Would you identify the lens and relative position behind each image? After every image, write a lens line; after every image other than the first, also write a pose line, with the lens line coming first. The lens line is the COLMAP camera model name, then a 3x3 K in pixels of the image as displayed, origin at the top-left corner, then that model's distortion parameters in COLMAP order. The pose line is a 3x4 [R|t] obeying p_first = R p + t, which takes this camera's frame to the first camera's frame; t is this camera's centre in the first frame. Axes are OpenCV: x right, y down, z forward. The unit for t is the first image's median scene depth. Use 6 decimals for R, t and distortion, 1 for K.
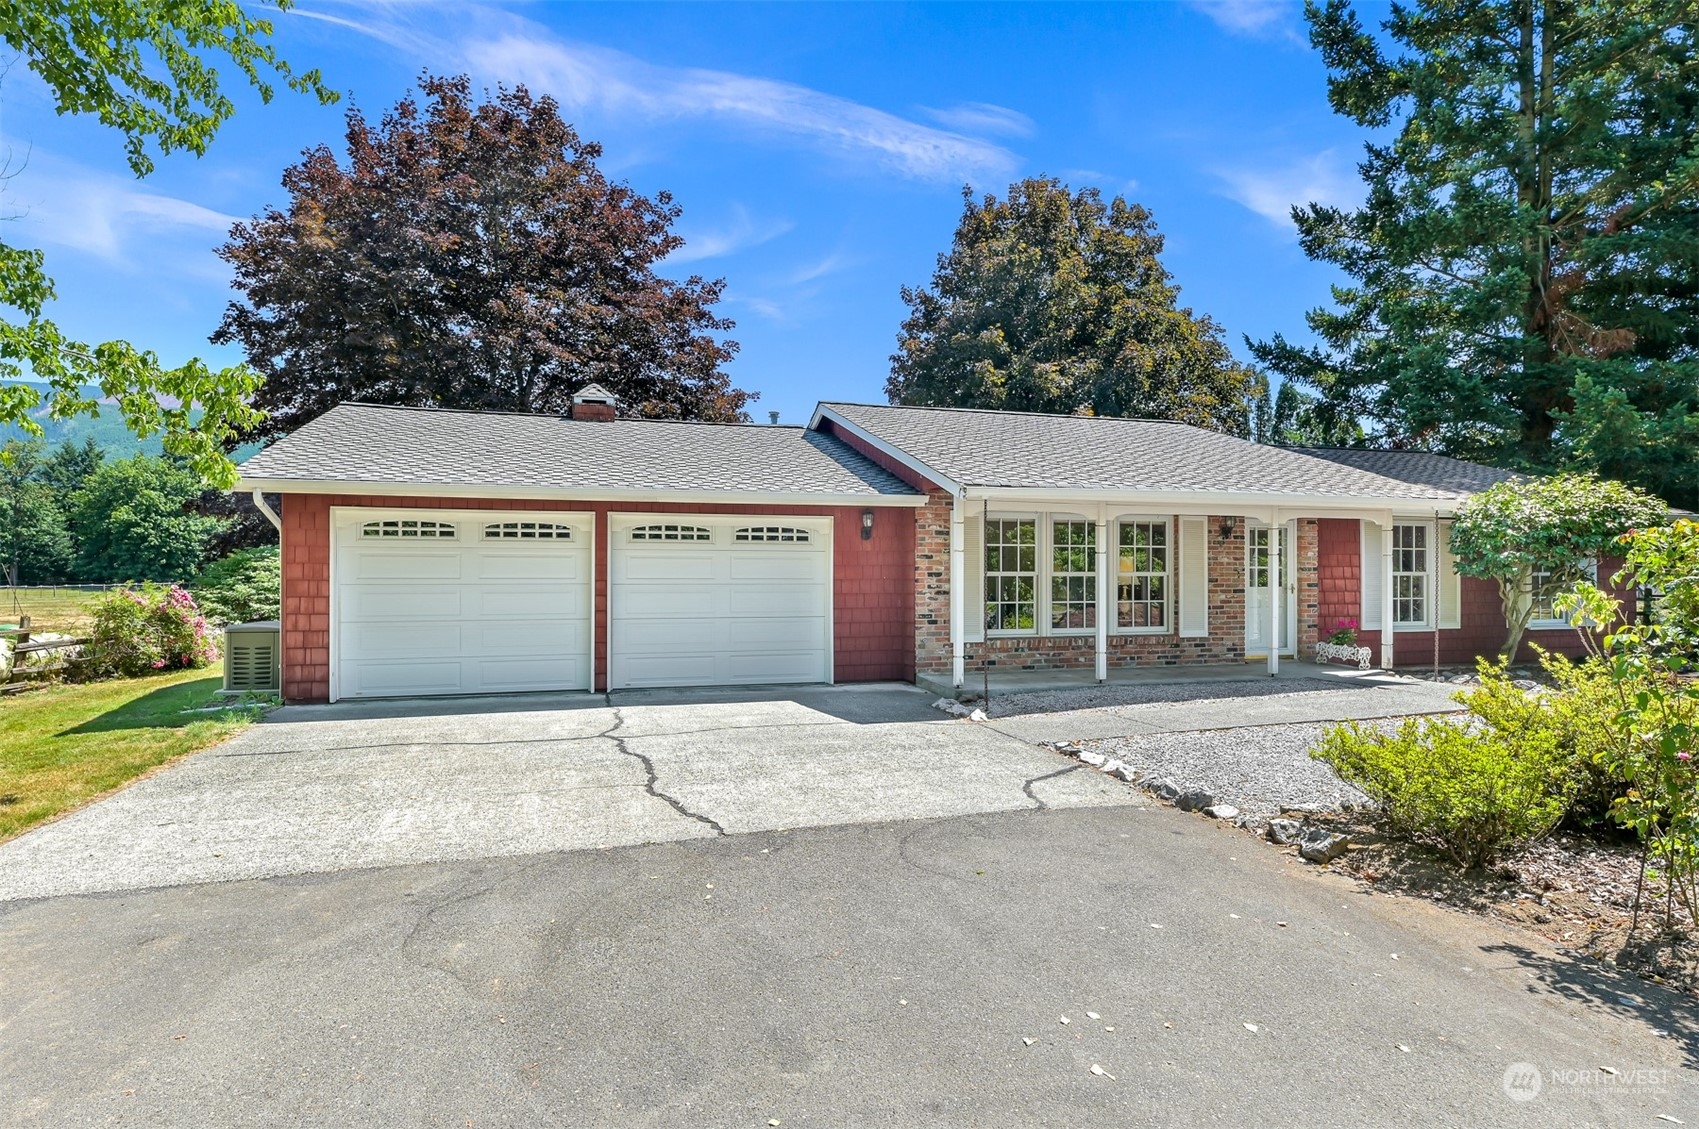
lens RADIAL K [[921.7, 0, 841.8], [0, 921.7, 577.6], [0, 0, 1]] dist [0.002711, -0.001238]
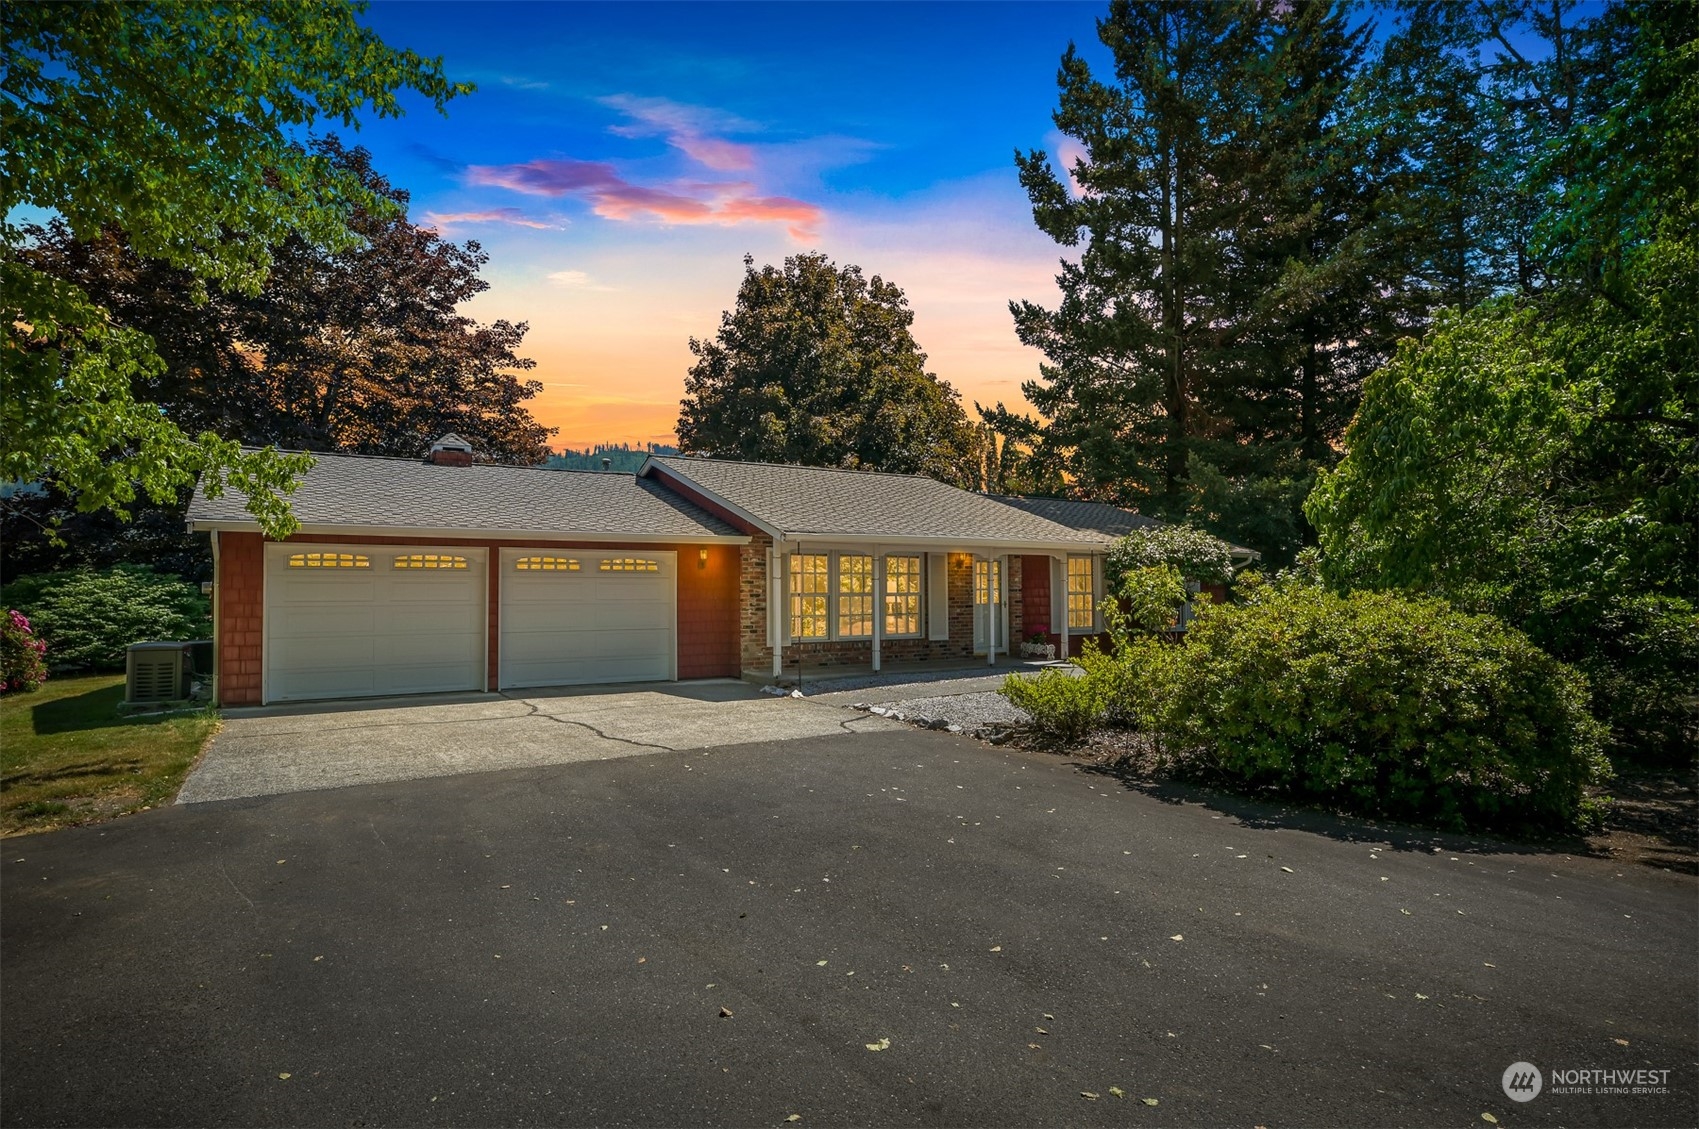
lens RADIAL K [[921.7, 0, 856.6], [0, 921.7, 565.2], [0, 0, 1]] dist [0.002711, -0.001238]
pose [[0.962757, 0.002793, 0.270352, -0.057264], [0.007505, 0.999285, -0.037051, 0.001534], [-0.270263, 0.037700, 0.962048, -0.155438]]
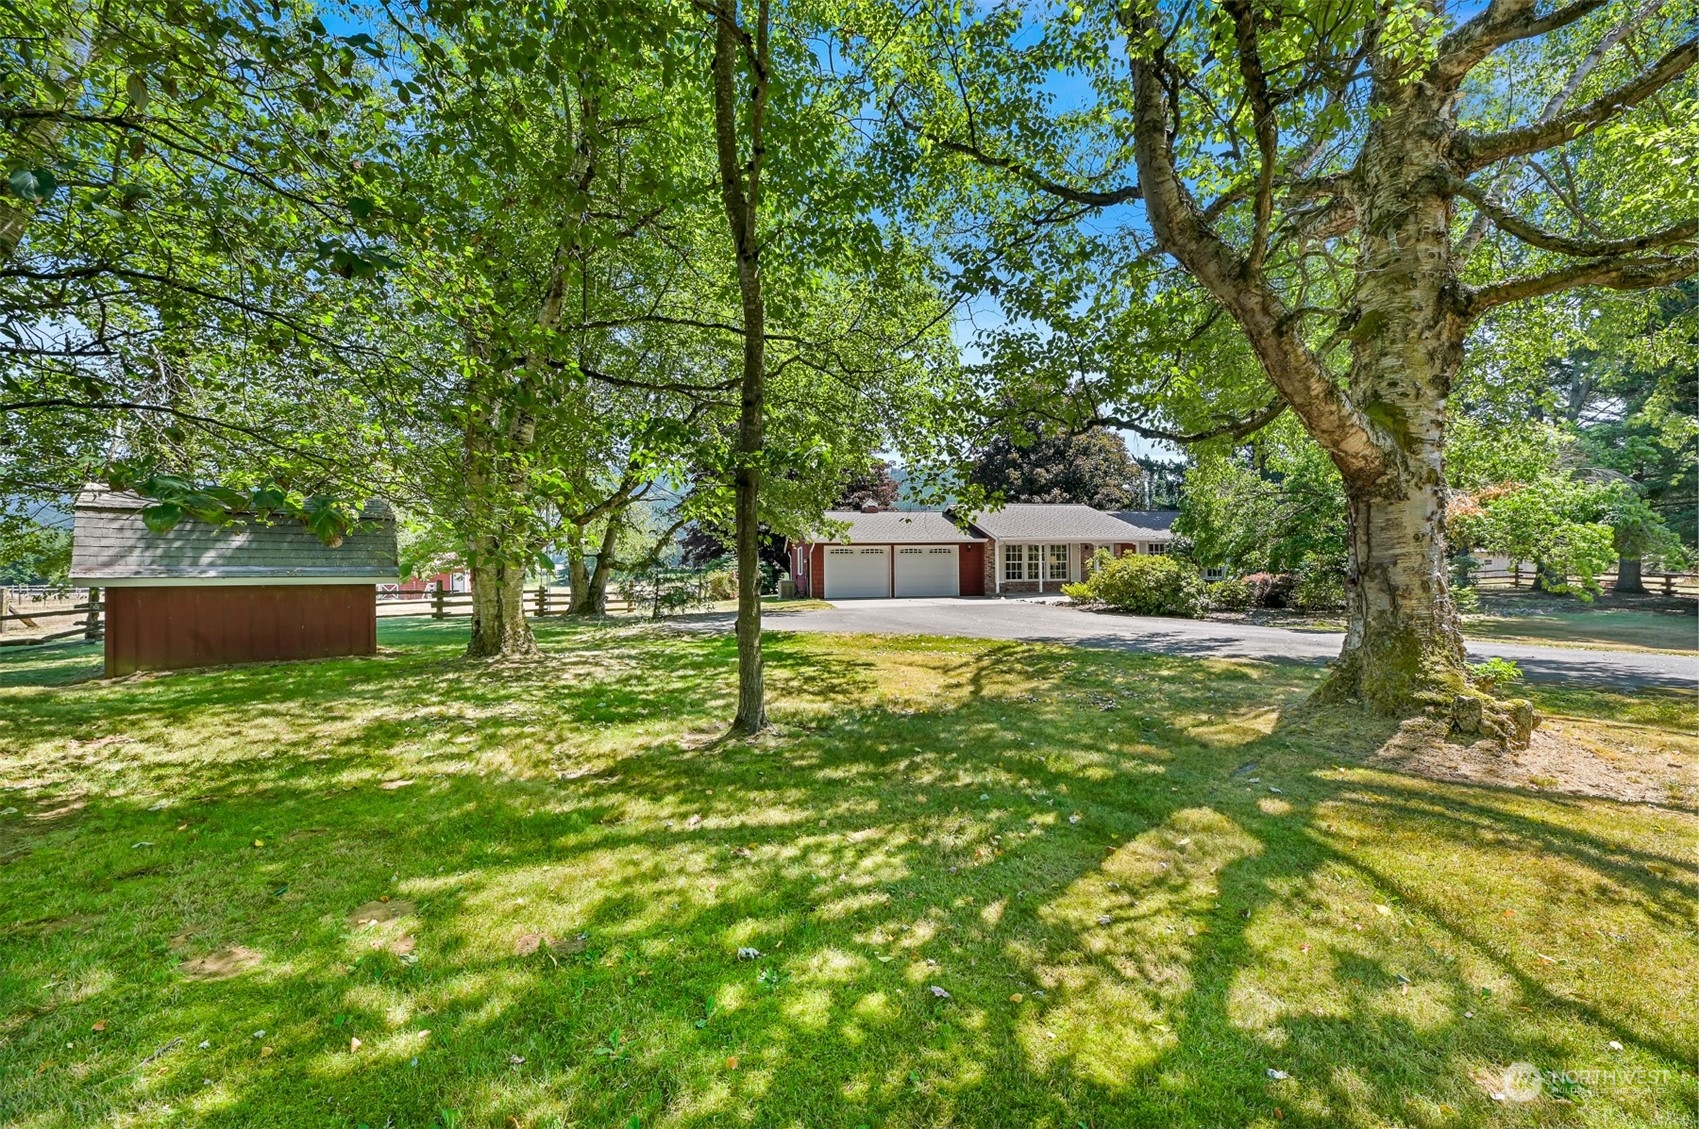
lens RADIAL K [[688.9, 0, 842.7], [0, 688.9, 569.6], [0, 0, 1]] dist [-0.003956, -0.000504]
pose [[0.994520, -0.012159, -0.103839, -0.082269], [0.010899, 0.999860, -0.012688, 0.023541], [0.103978, 0.011487, 0.994513, -0.737627]]
